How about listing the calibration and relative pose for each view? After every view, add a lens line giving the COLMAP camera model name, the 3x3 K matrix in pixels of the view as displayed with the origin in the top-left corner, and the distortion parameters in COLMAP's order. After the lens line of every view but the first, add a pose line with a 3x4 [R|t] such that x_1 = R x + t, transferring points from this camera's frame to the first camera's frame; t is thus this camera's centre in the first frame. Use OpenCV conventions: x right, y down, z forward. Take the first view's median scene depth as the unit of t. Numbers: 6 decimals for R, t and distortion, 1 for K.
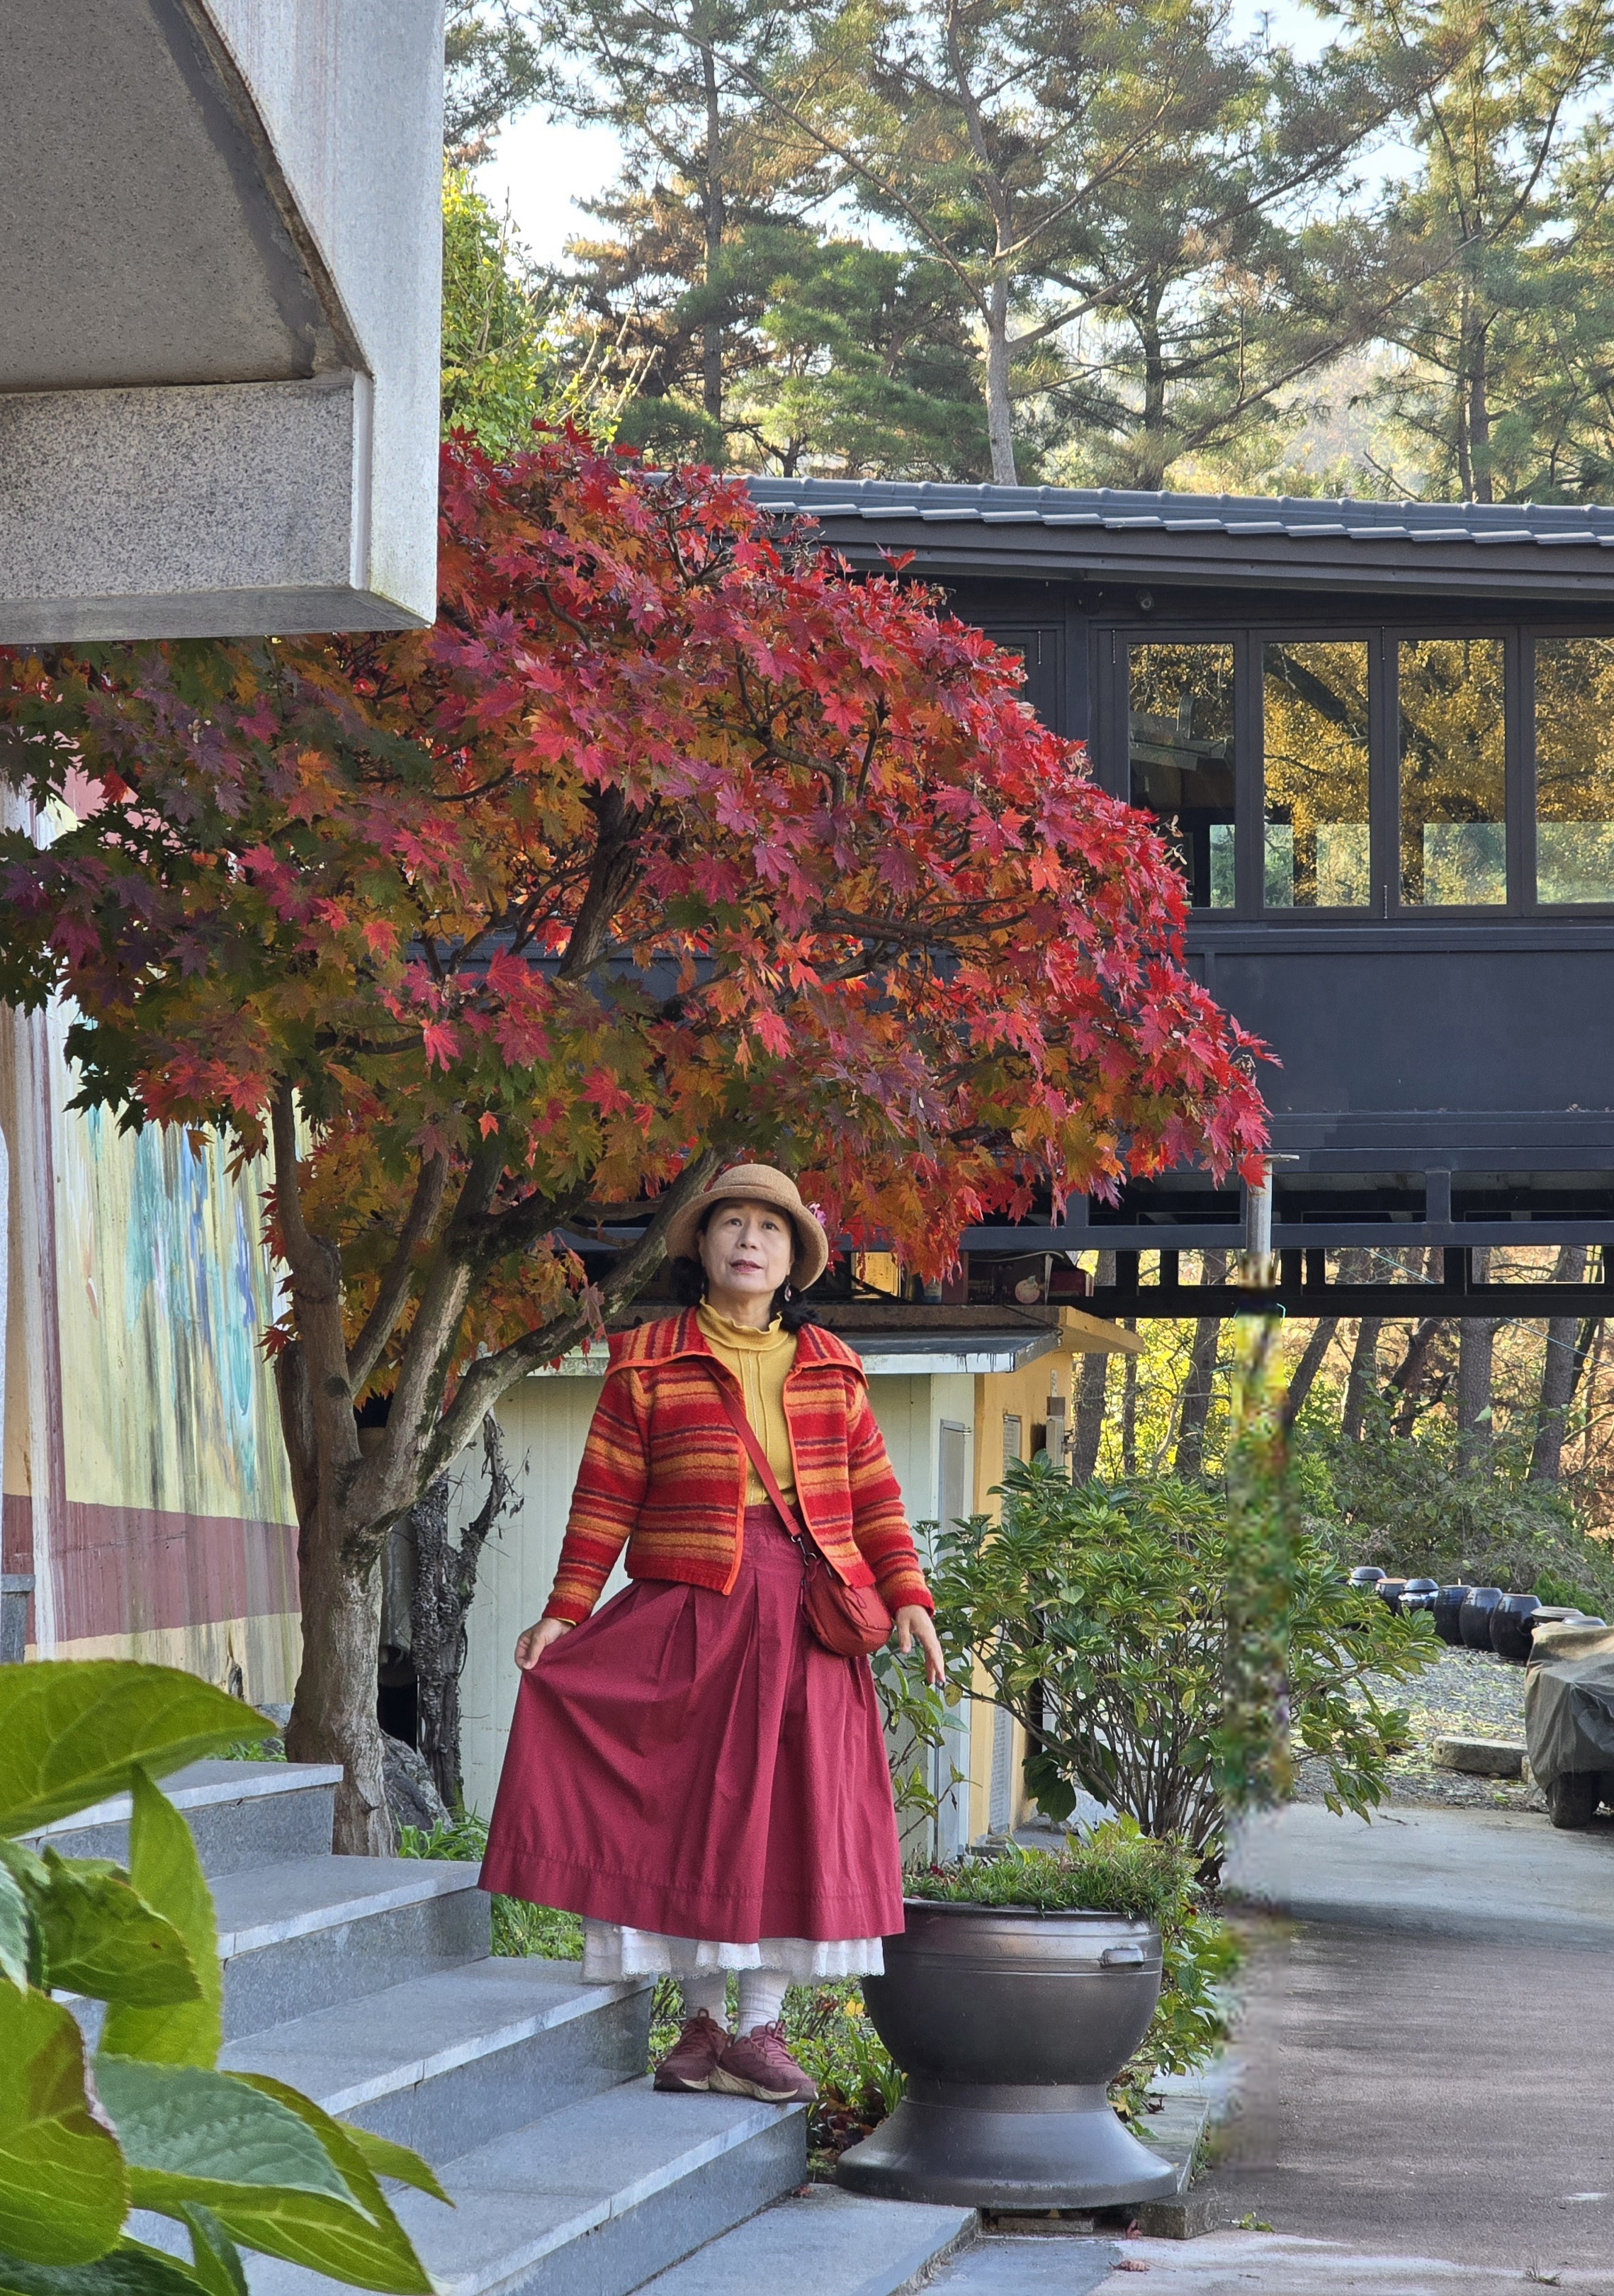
lens RADIAL K [[5781.1, 0, 806.8], [0, 5781.1, 957.4], [0, 0, 1]] dist [-1.230415, 23.508083]
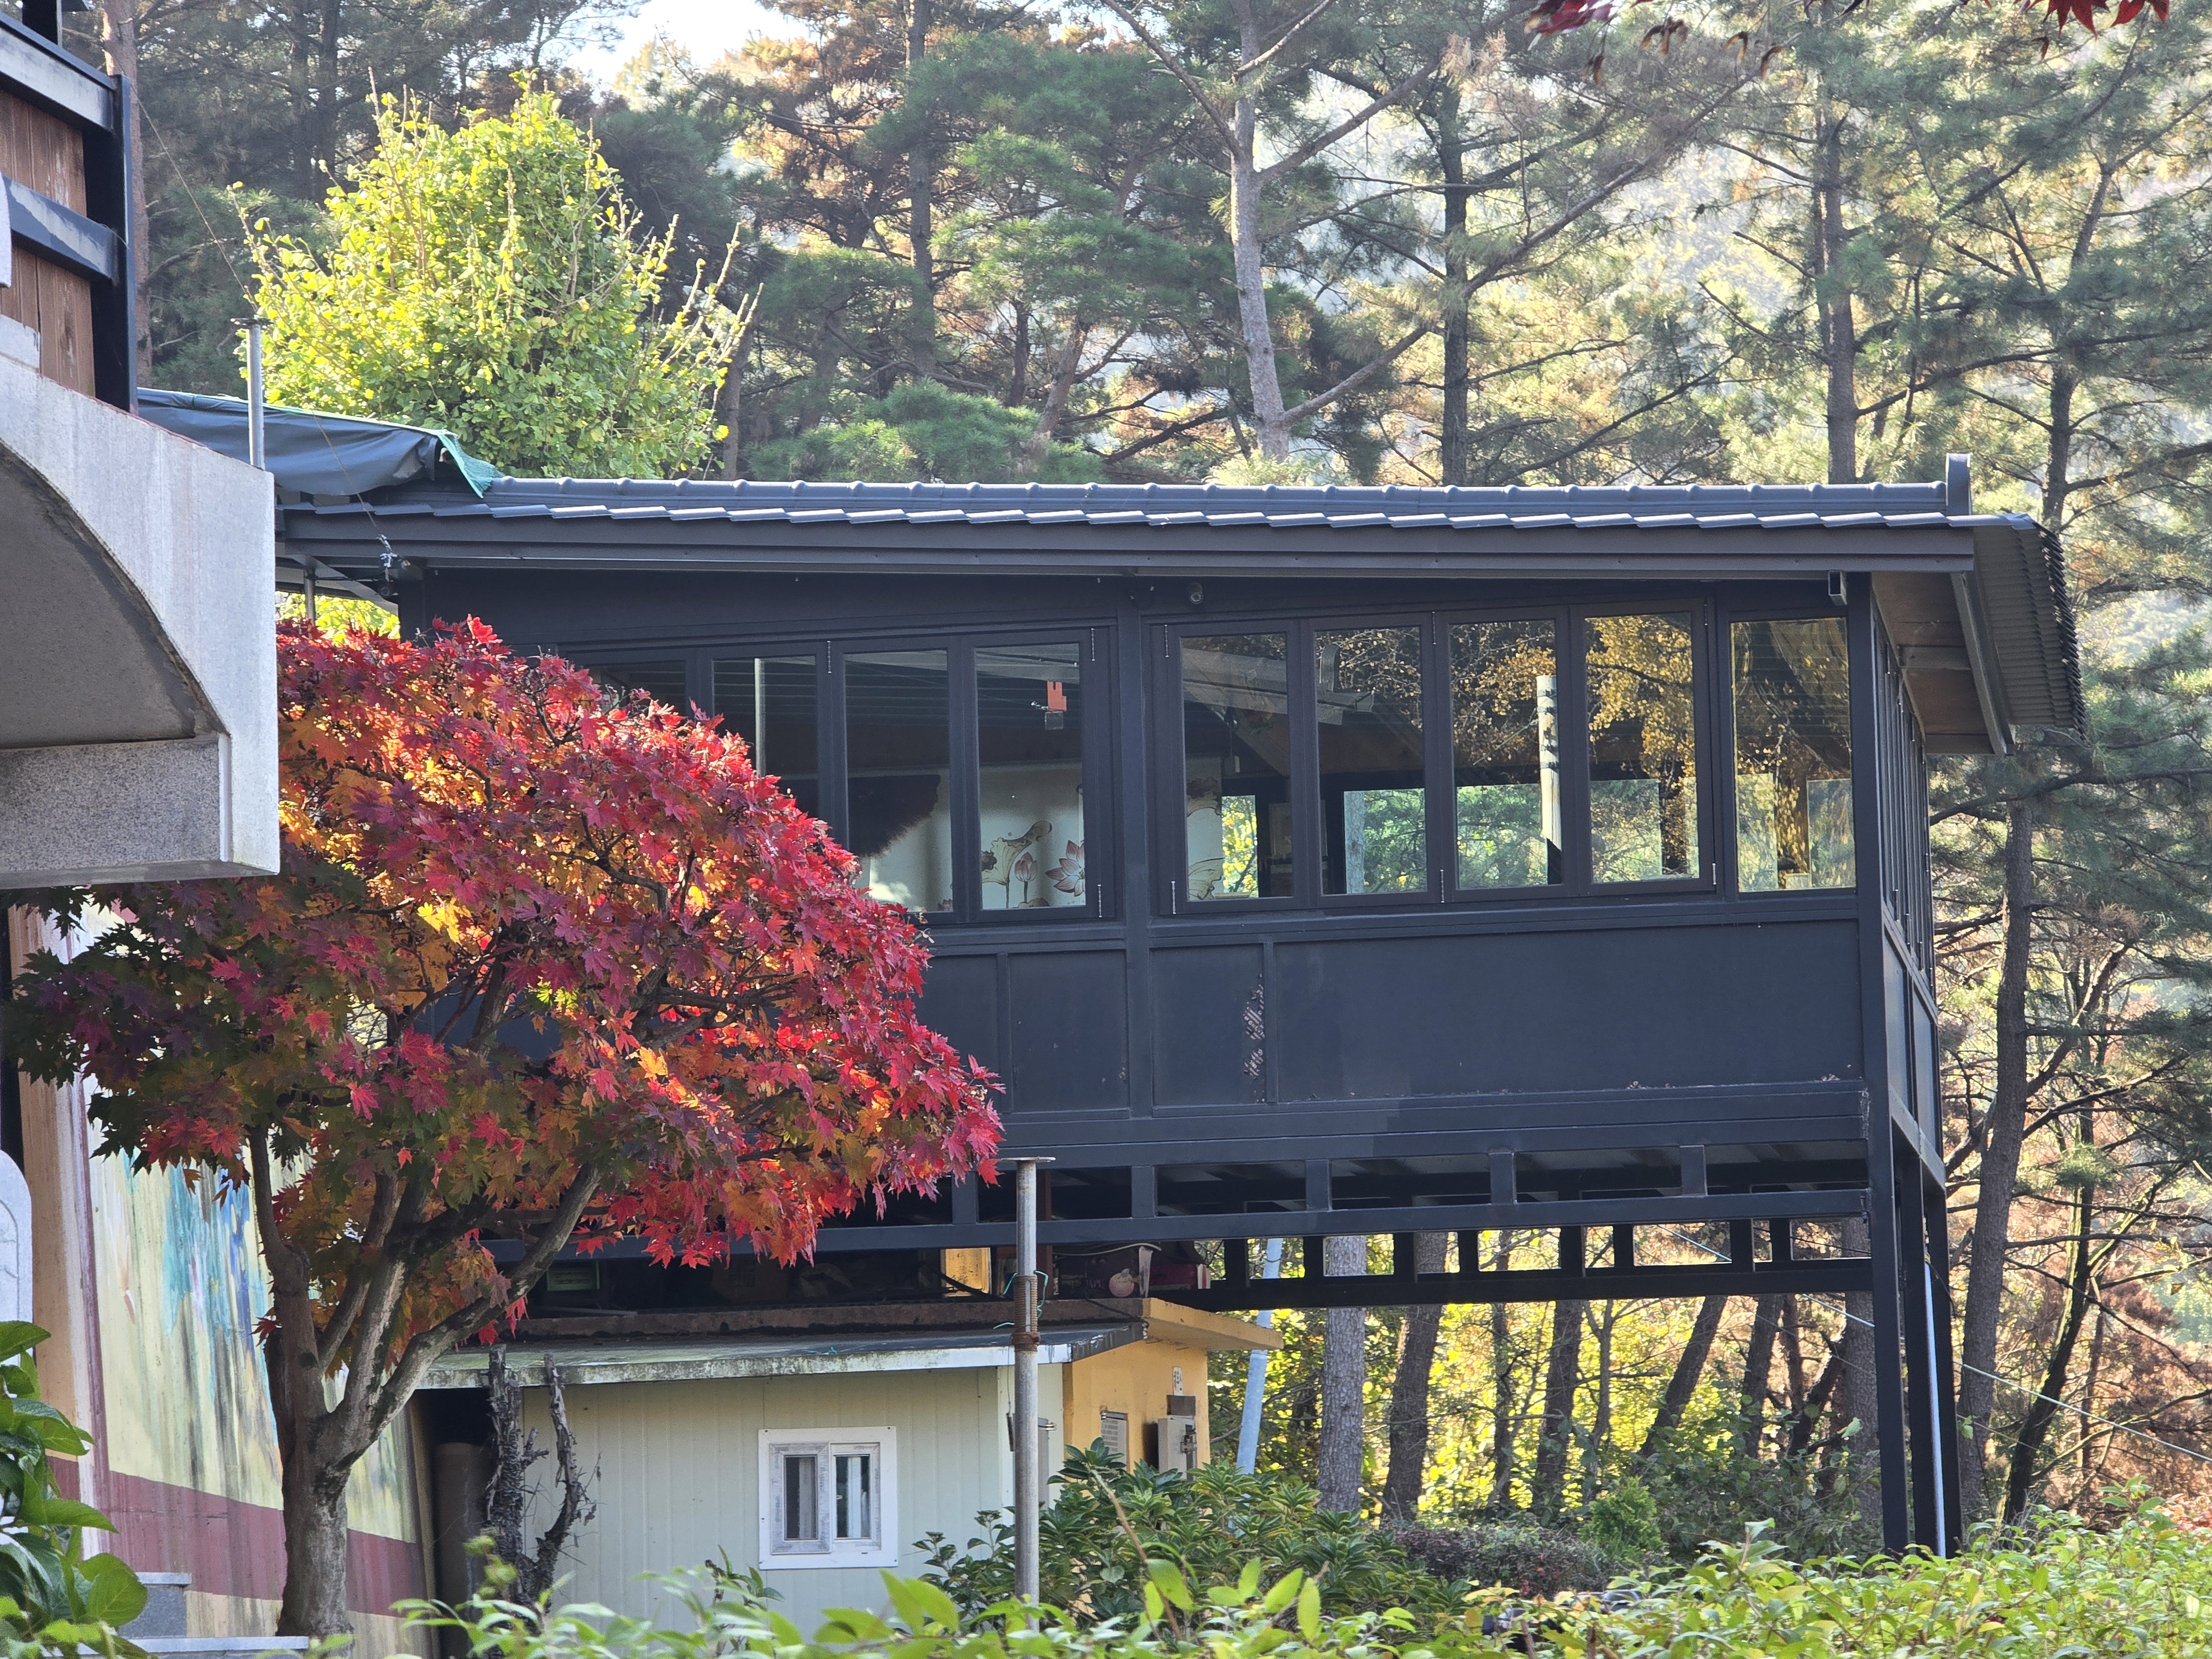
lens RADIAL K [[7460.3, 0, 1106.0], [0, 7460.3, 829.5], [0, 0, 1]] dist [0.159859, 0.144907]
pose [[0.999437, -0.033061, -0.005705, 0.084450], [0.033021, 0.999430, -0.006960, -0.021062], [0.005932, 0.006767, 0.999960, -0.528550]]
